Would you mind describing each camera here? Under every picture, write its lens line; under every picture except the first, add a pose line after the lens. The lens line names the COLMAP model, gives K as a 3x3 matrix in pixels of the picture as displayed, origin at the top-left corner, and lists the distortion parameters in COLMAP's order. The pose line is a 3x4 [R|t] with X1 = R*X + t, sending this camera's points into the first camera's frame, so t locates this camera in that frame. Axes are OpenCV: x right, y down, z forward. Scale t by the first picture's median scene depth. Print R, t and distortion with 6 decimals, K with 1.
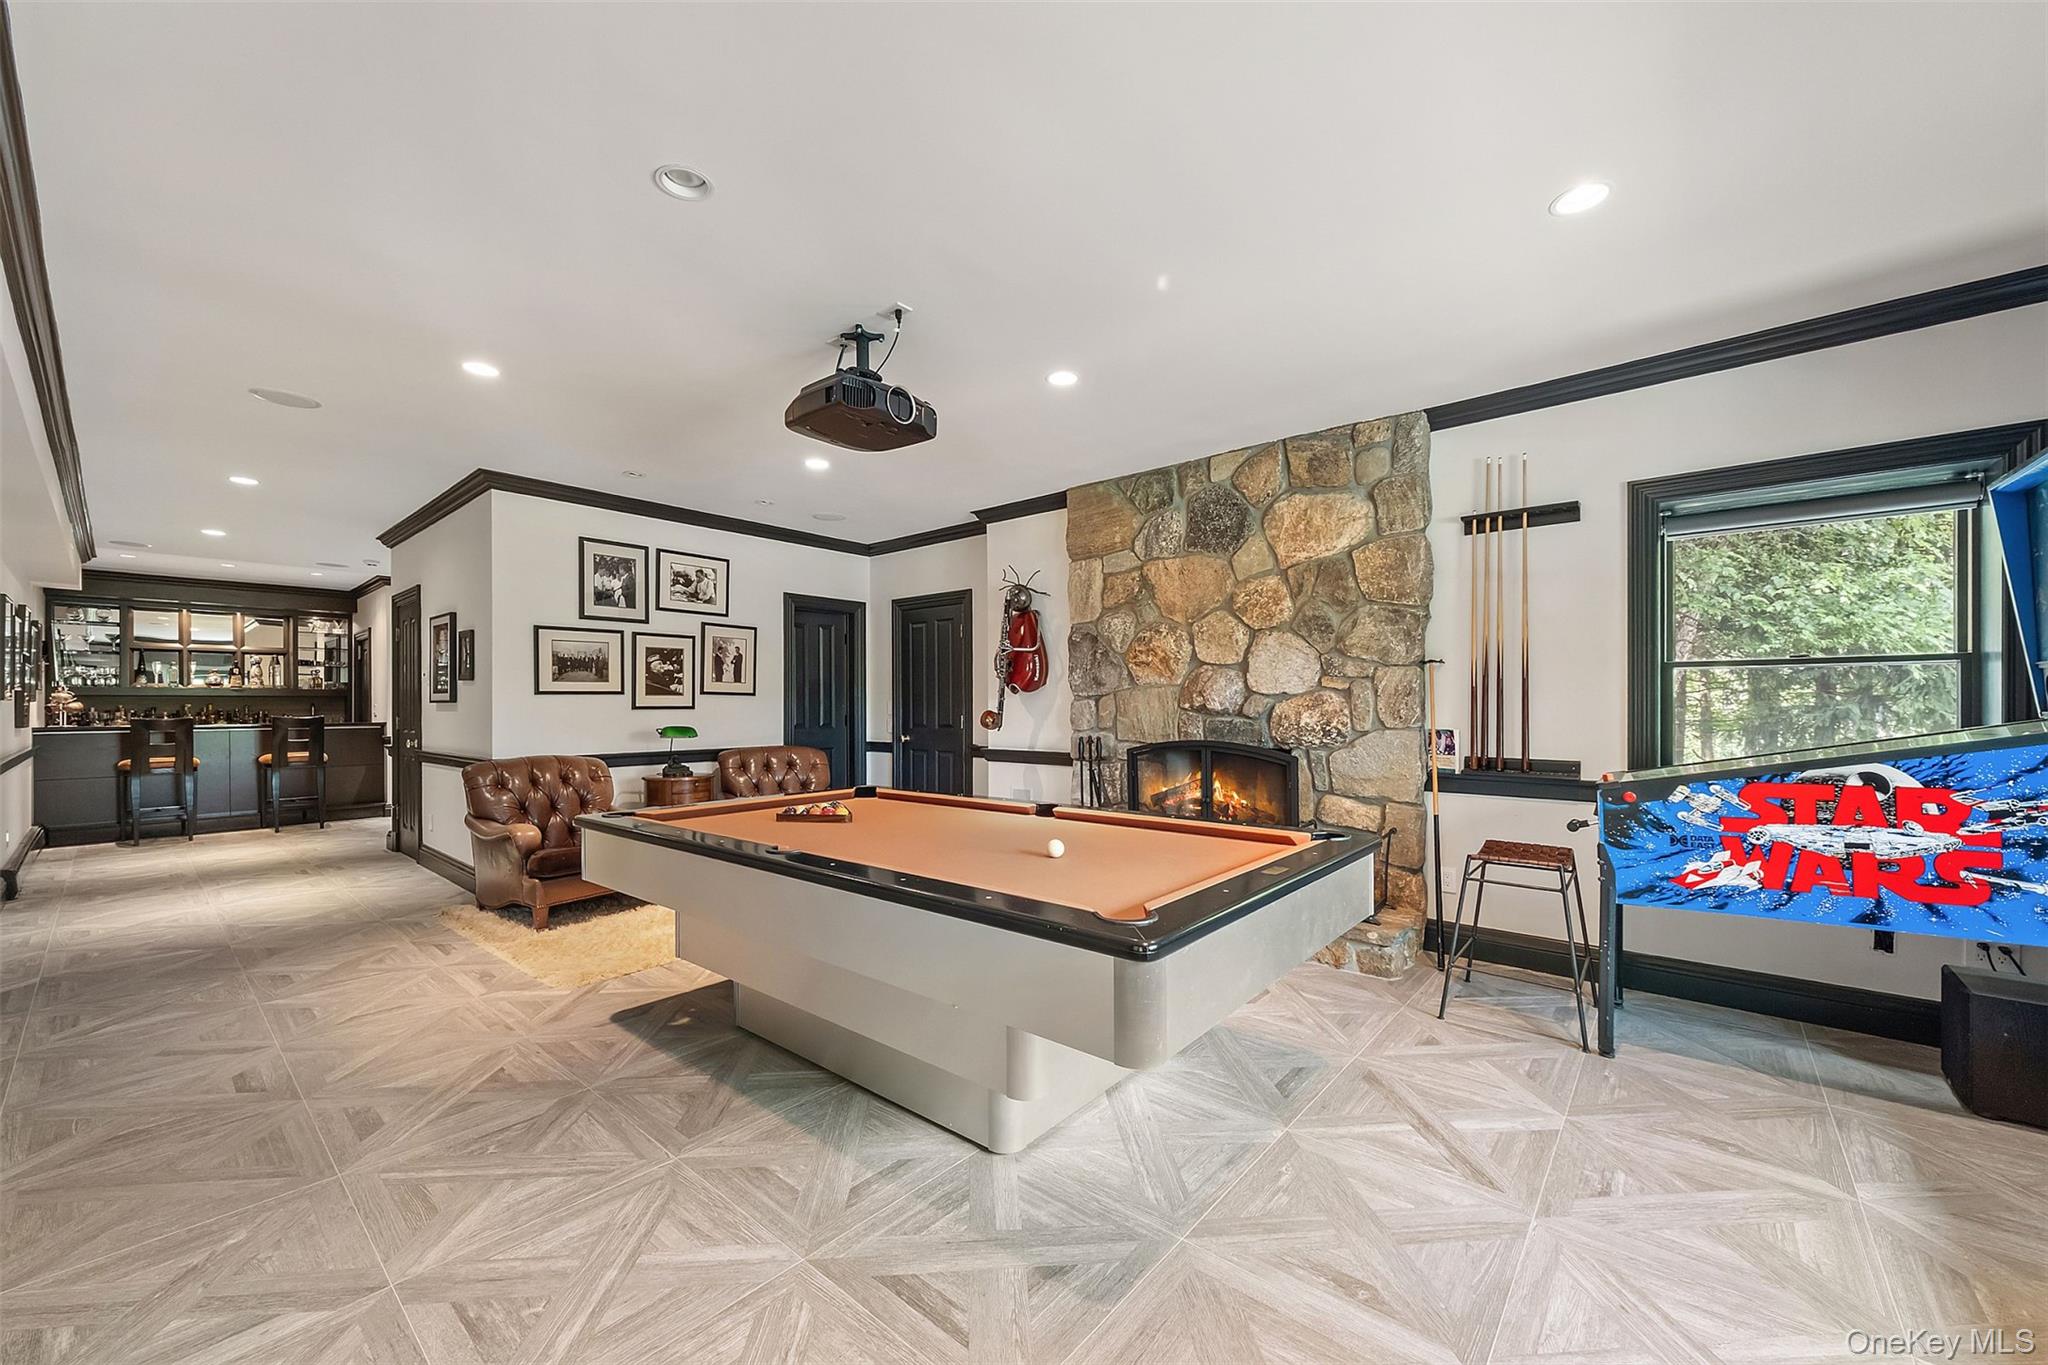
lens RADIAL K [[764.7, 0, 1019.3], [0, 764.7, 687.9], [0, 0, 1]] dist [0.015346, 0.000016]
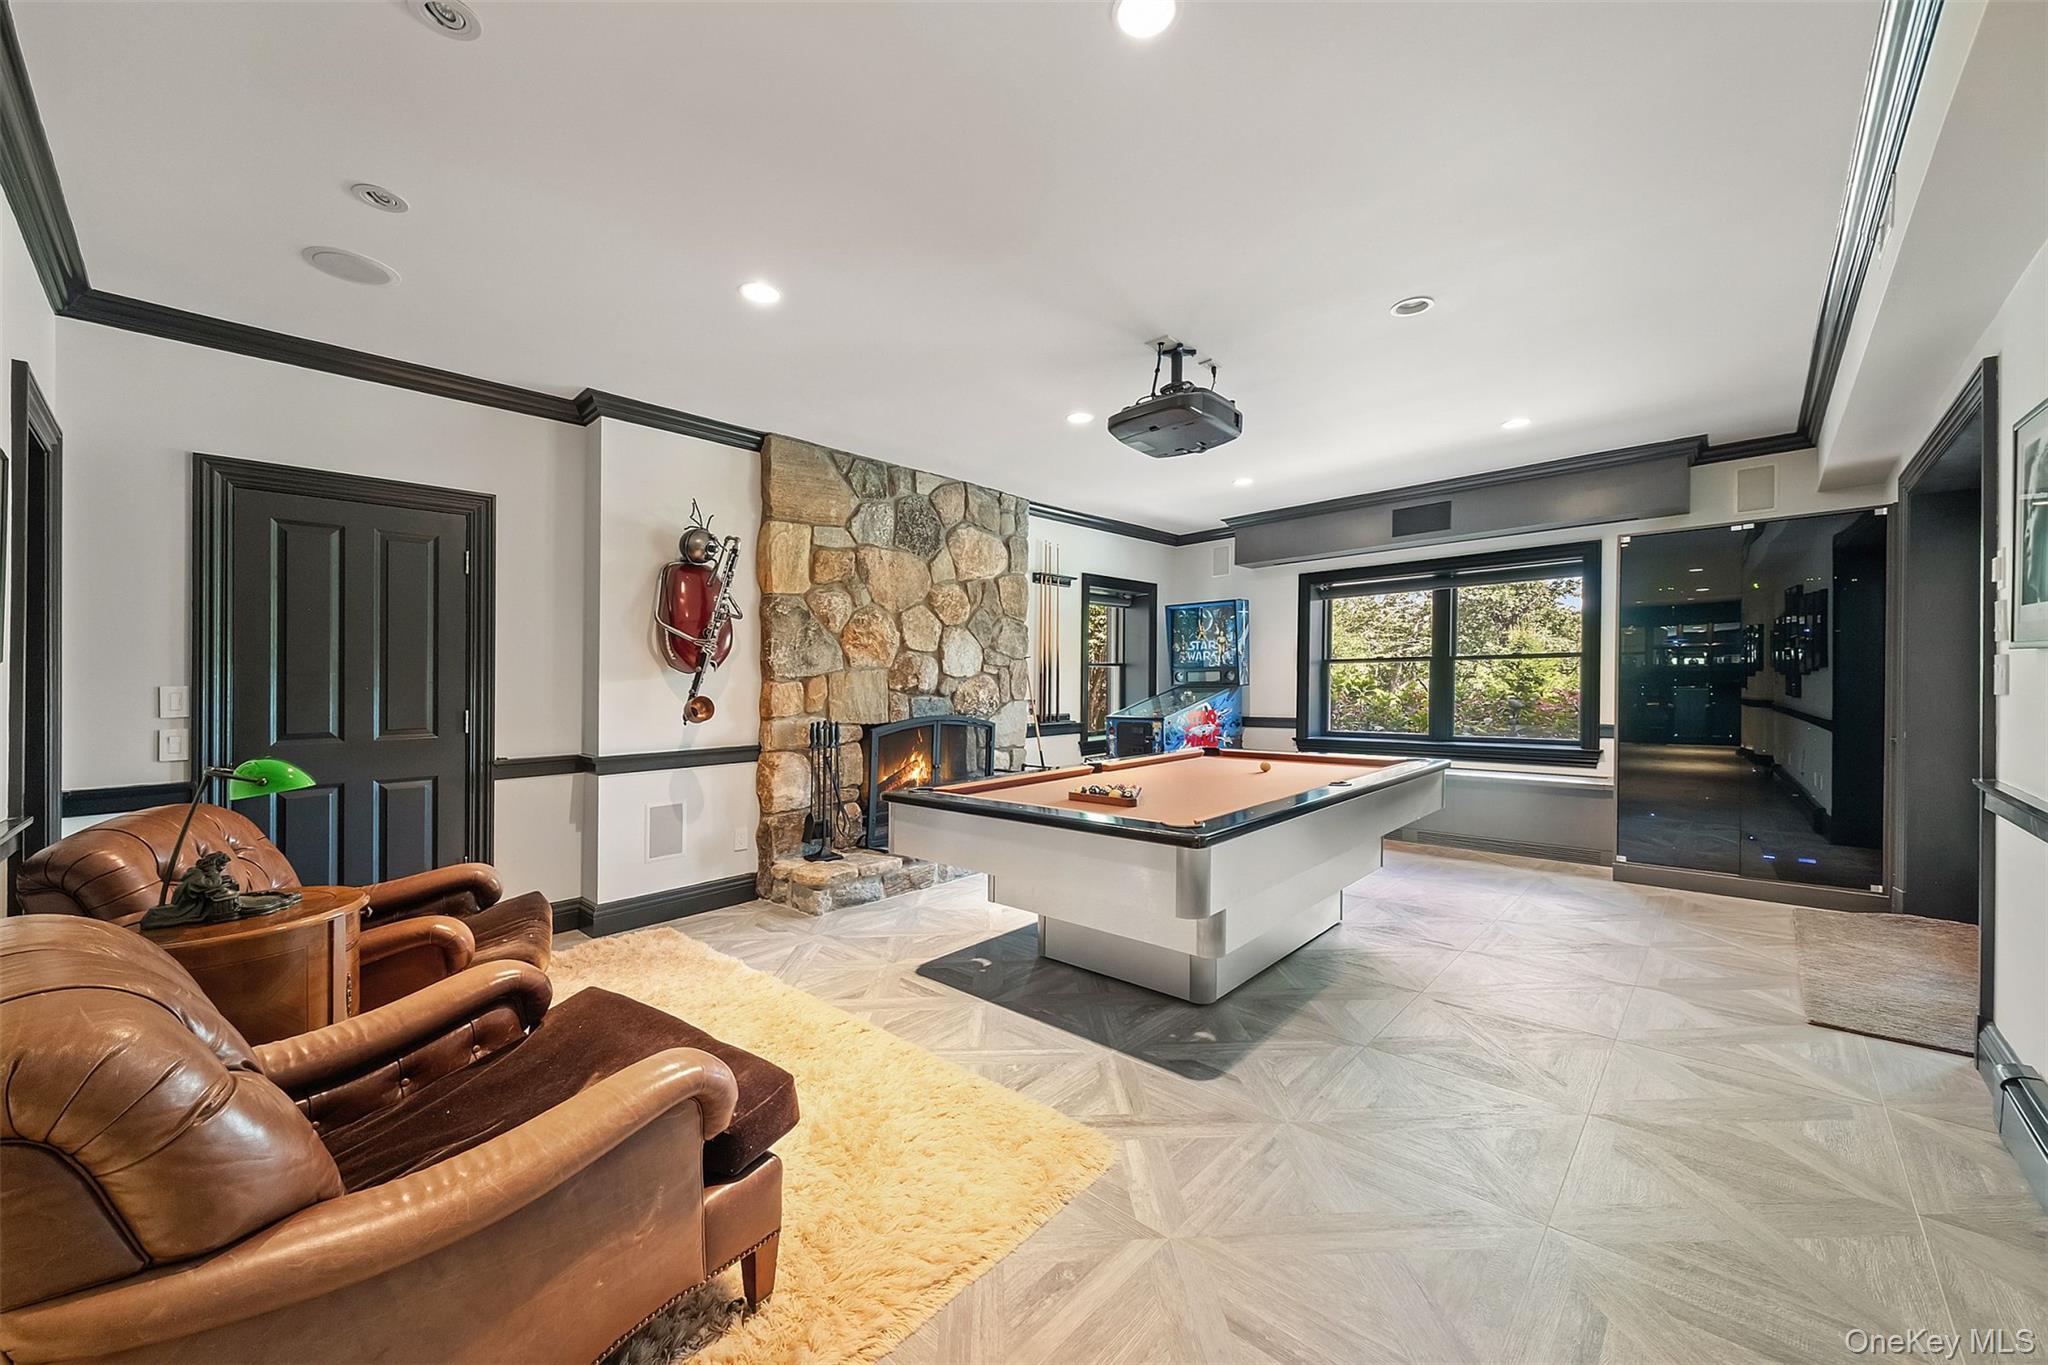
lens RADIAL K [[757.9, 0, 1024.6], [0, 757.9, 691.5], [0, 0, 1]] dist [0.000903, 0.000176]
pose [[0.050250, -0.003305, 0.998731, -0.914764], [-0.004842, 0.999982, 0.003552, 0.026501], [-0.998725, -0.005014, 0.050233, 0.810040]]
